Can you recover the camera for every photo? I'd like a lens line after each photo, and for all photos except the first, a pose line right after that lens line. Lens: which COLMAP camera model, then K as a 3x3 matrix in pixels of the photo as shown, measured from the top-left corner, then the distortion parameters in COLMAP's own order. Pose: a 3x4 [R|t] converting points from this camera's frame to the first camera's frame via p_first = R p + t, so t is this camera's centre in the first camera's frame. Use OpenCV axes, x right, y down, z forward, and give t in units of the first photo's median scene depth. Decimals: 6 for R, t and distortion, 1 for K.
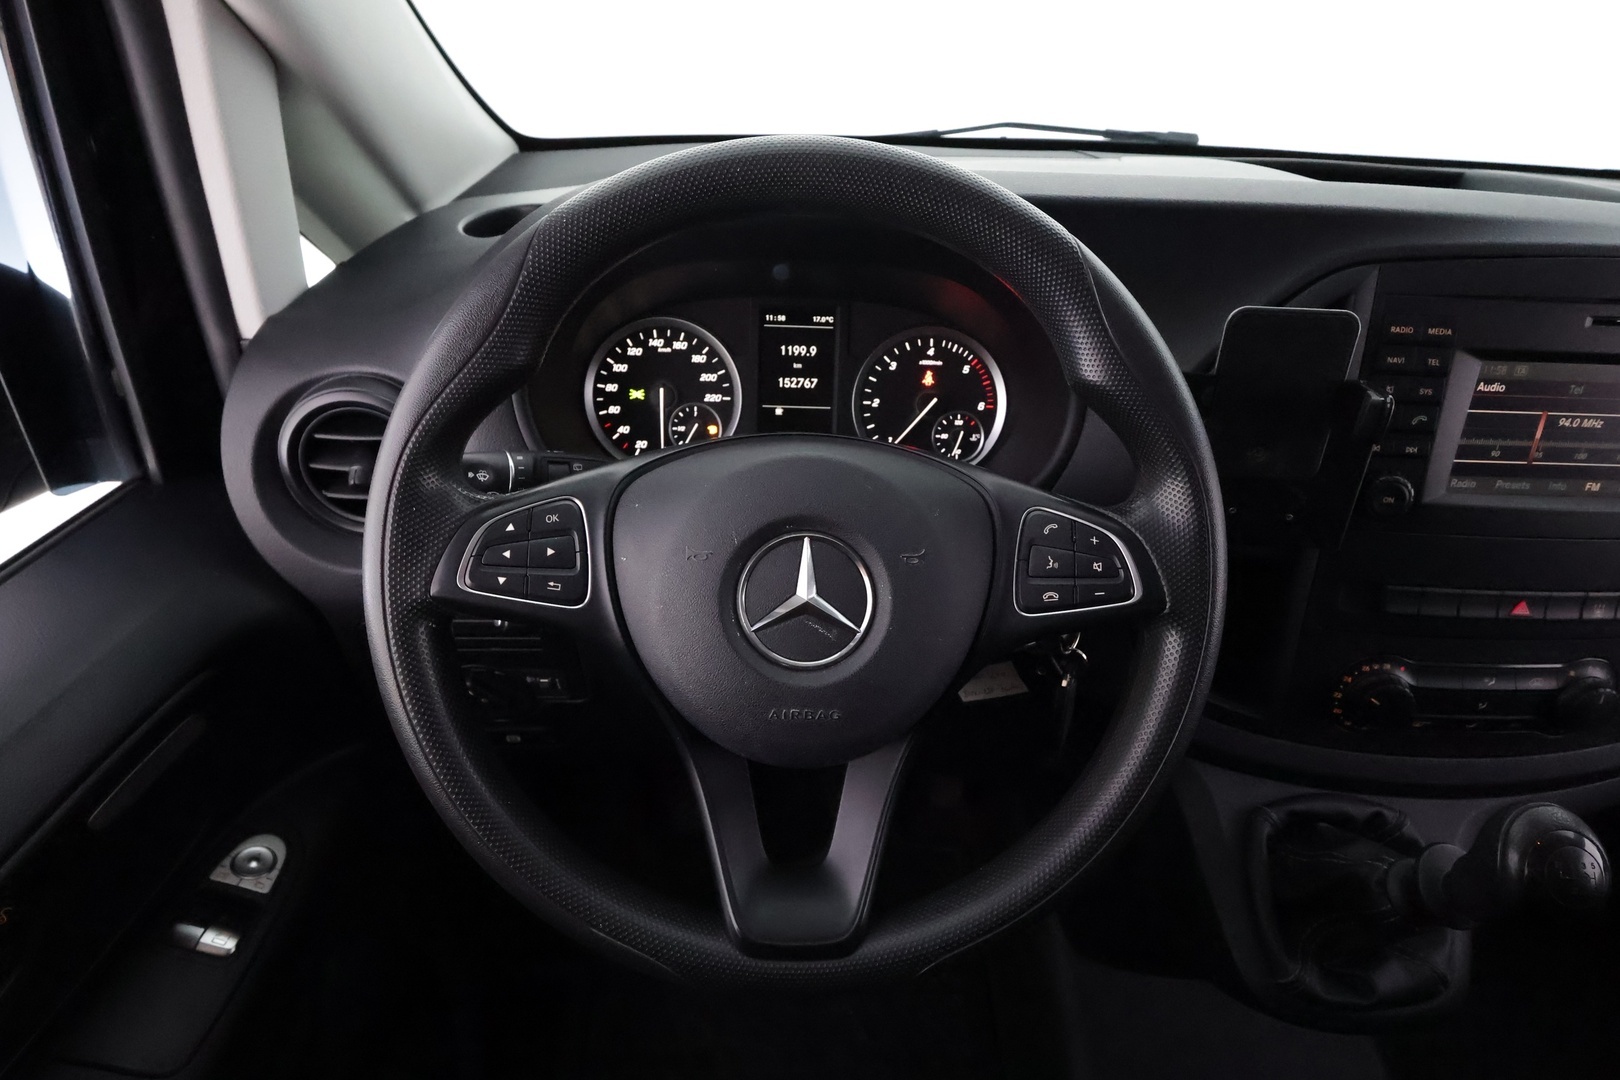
lens RADIAL K [[869.8, 0, 807.0], [0, 869.8, 539.7], [0, 0, 1]] dist [0.002985, 0.000913]
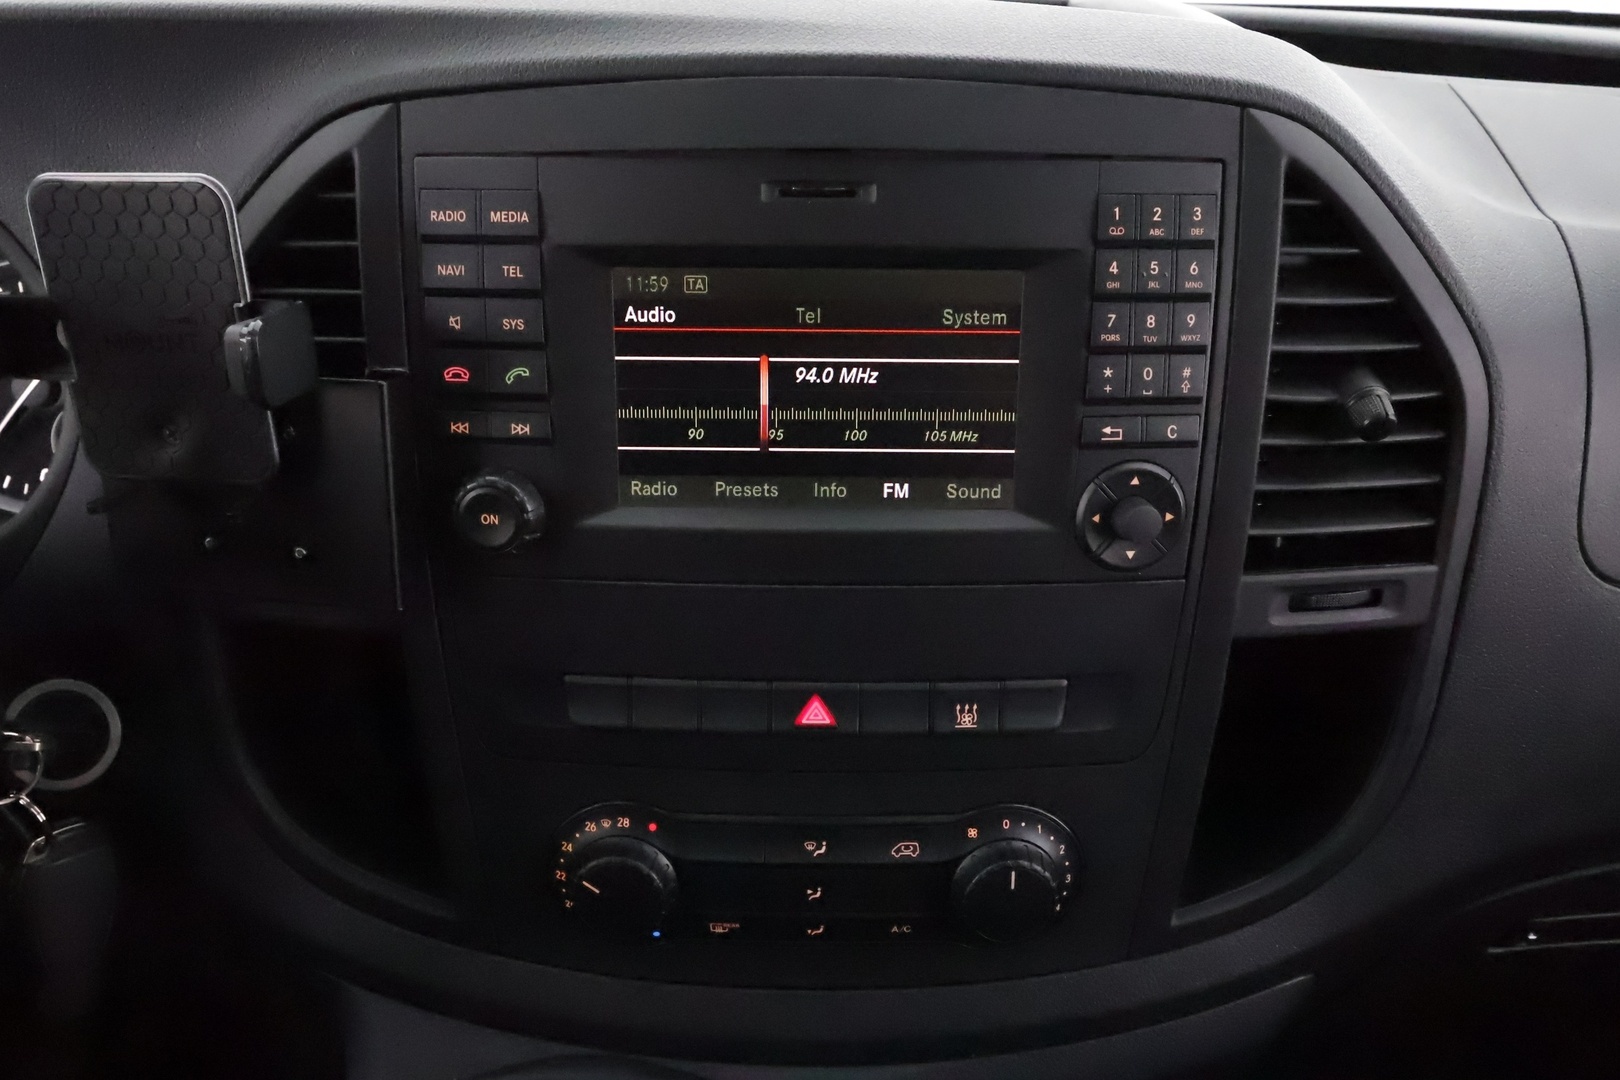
lens RADIAL K [[1294.0, 0, 812.9], [0, 1294.0, 534.1], [0, 0, 1]] dist [0.026318, -0.015132]
pose [[0.998359, -0.018571, -0.054165, 0.868155], [0.013959, 0.996341, -0.084317, 0.034831], [0.055533, 0.083422, 0.994966, 0.175169]]
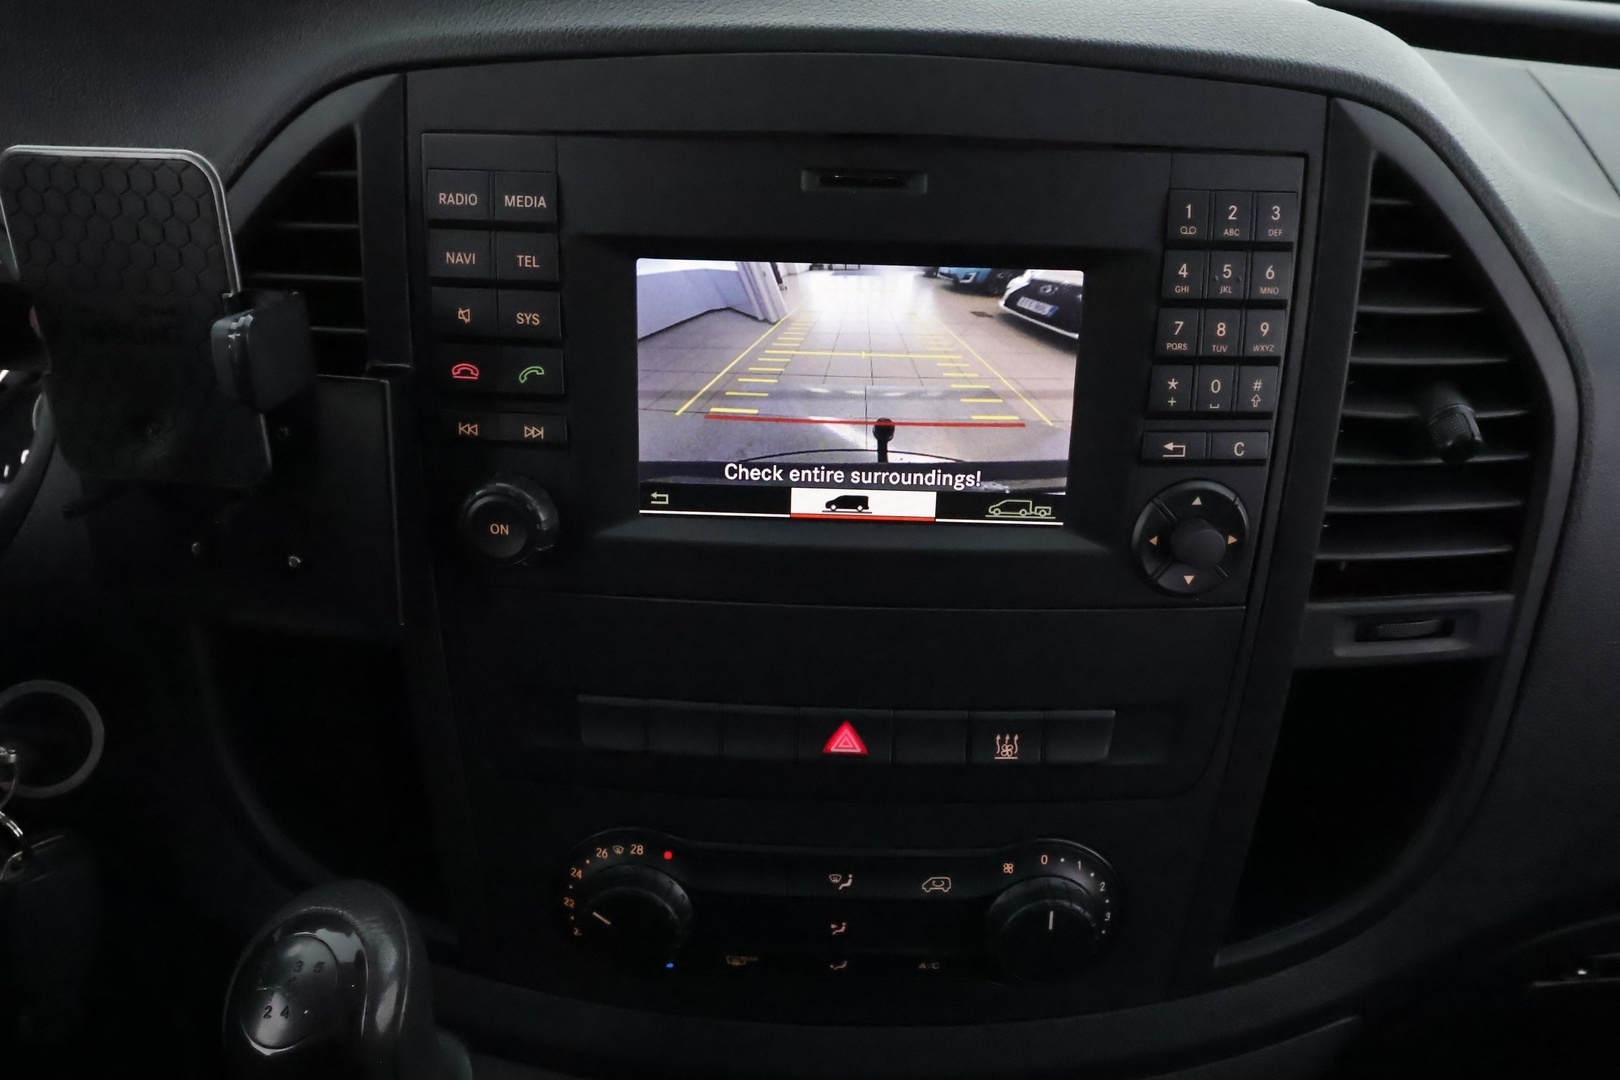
lens RADIAL K [[1294.0, 0, 815.2], [0, 1294.0, 540.9], [0, 0, 1]] dist [0.026318, -0.015132]
pose [[0.998640, 0.002567, -0.052082, 0.845014], [-0.005275, 0.998637, -0.051919, 0.000290], [0.051878, 0.052123, 0.997292, 0.229436]]
